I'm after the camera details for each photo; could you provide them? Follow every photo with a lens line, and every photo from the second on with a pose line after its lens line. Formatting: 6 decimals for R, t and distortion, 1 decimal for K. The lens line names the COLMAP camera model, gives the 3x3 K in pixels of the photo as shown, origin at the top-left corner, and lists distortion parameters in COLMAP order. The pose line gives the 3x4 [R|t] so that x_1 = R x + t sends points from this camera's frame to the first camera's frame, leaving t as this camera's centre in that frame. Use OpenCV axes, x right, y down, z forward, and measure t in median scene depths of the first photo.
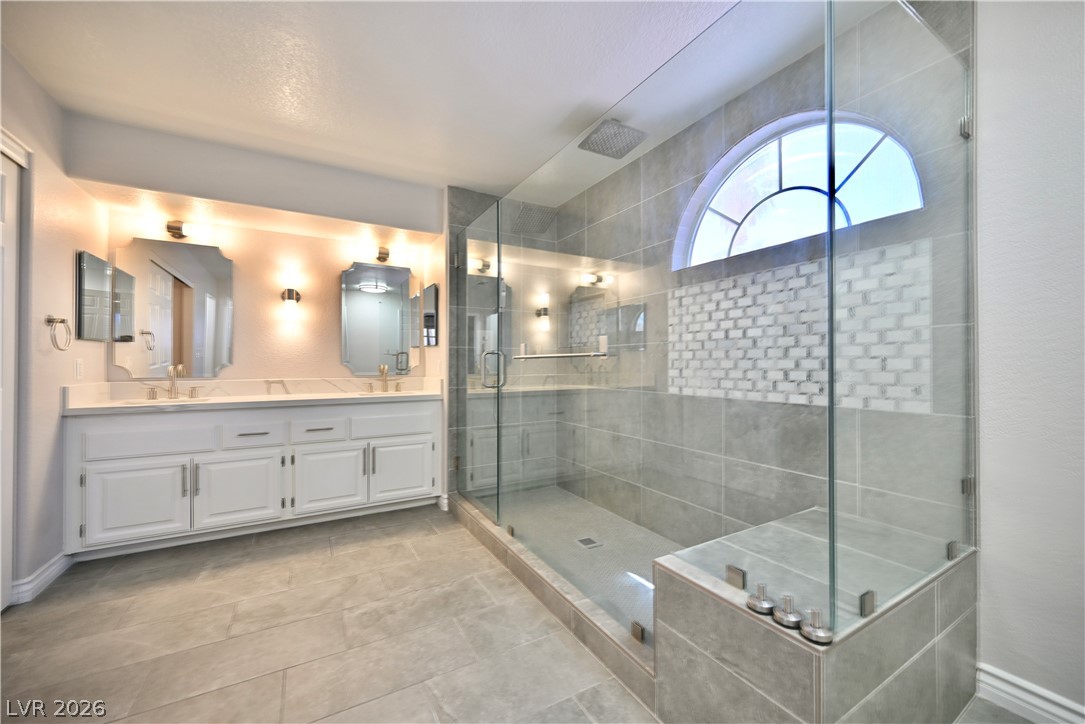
lens RADIAL K [[425.0, 0, 554.4], [0, 425.0, 363.0], [0, 0, 1]] dist [0.001131, -0.000023]
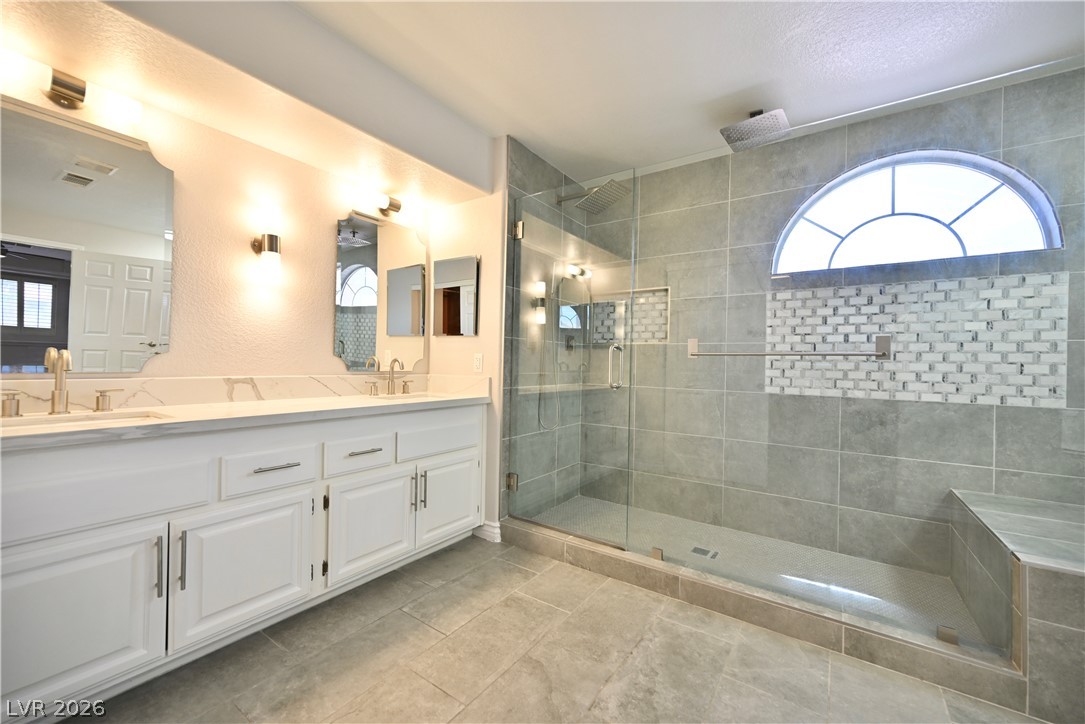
lens RADIAL K [[425.0, 0, 546.2], [0, 425.0, 363.3], [0, 0, 1]] dist [0.001131, -0.000023]
pose [[0.902823, 0.018793, 0.429601, -0.714833], [-0.022353, 0.999745, 0.003243, 0.009582], [-0.429431, -0.012531, 0.903013, 0.335074]]
